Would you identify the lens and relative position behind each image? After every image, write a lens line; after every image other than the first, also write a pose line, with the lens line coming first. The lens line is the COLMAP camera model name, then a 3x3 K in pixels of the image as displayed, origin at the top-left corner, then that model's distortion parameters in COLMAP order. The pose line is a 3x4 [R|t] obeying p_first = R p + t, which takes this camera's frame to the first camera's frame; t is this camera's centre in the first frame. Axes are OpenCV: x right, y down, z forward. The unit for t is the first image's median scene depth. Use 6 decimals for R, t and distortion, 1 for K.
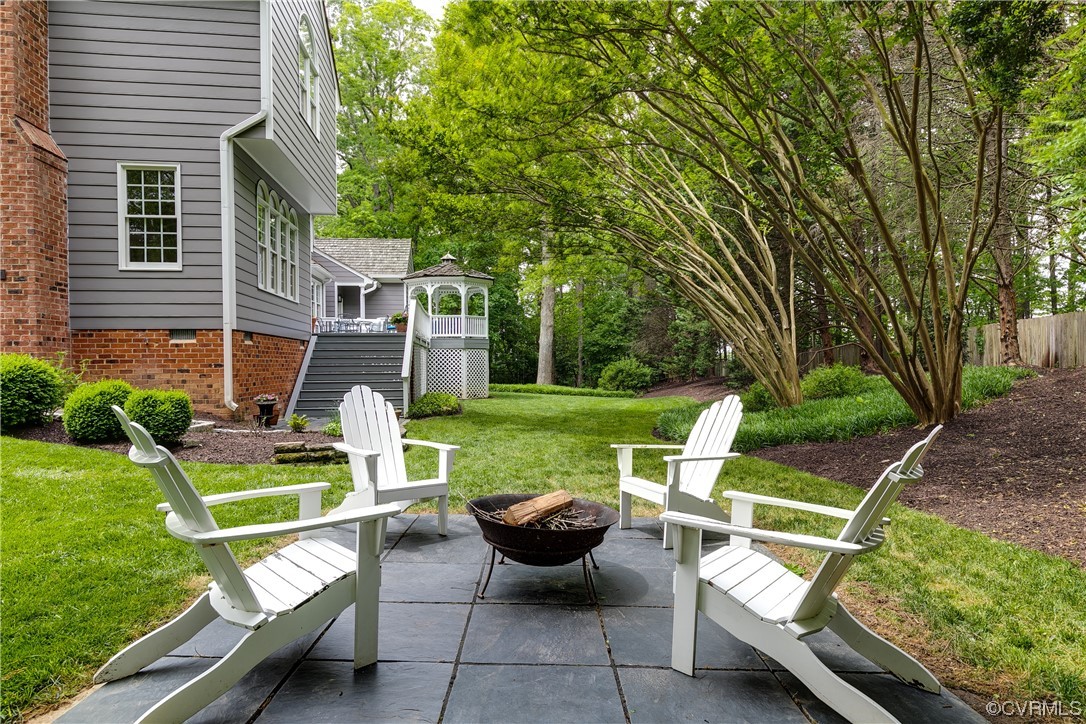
lens RADIAL K [[599.9, 0, 543.0], [0, 599.9, 362.0], [0, 0, 1]] dist [-0.000977, -0.000253]
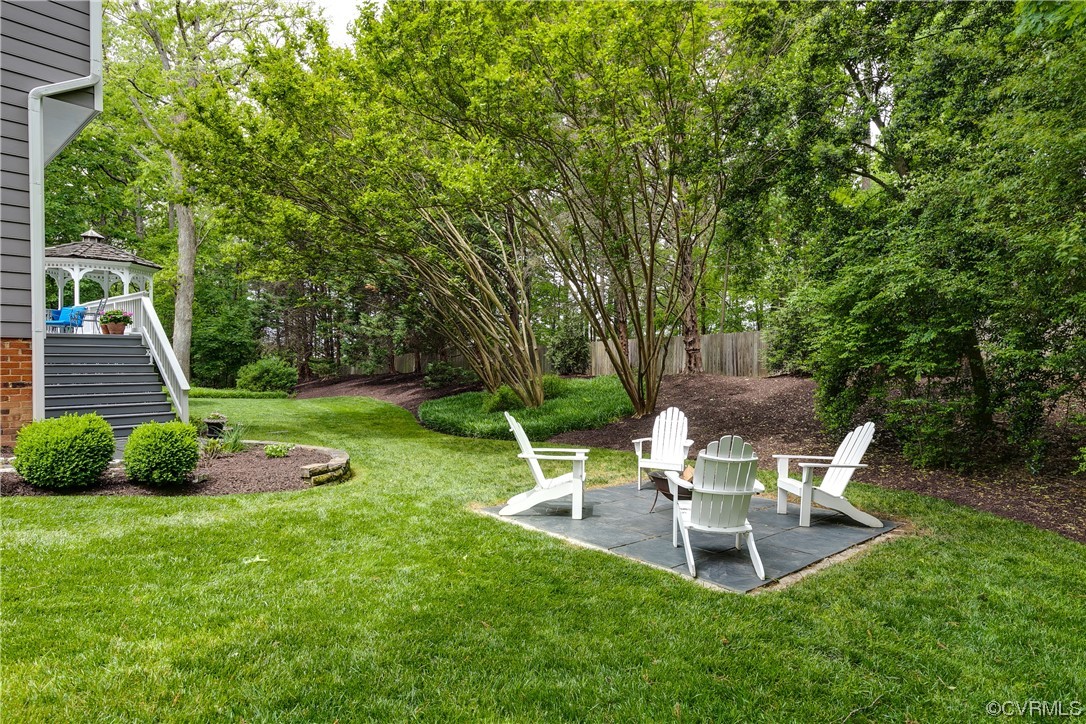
lens RADIAL K [[599.9, 0, 543.0], [0, 599.9, 362.0], [0, 0, 1]] dist [-0.000977, -0.000253]
pose [[0.752736, 0.007320, 0.658281, -0.209288], [-0.015738, 0.999852, 0.006878, -0.015393], [-0.658134, -0.015538, 0.752741, -0.013083]]
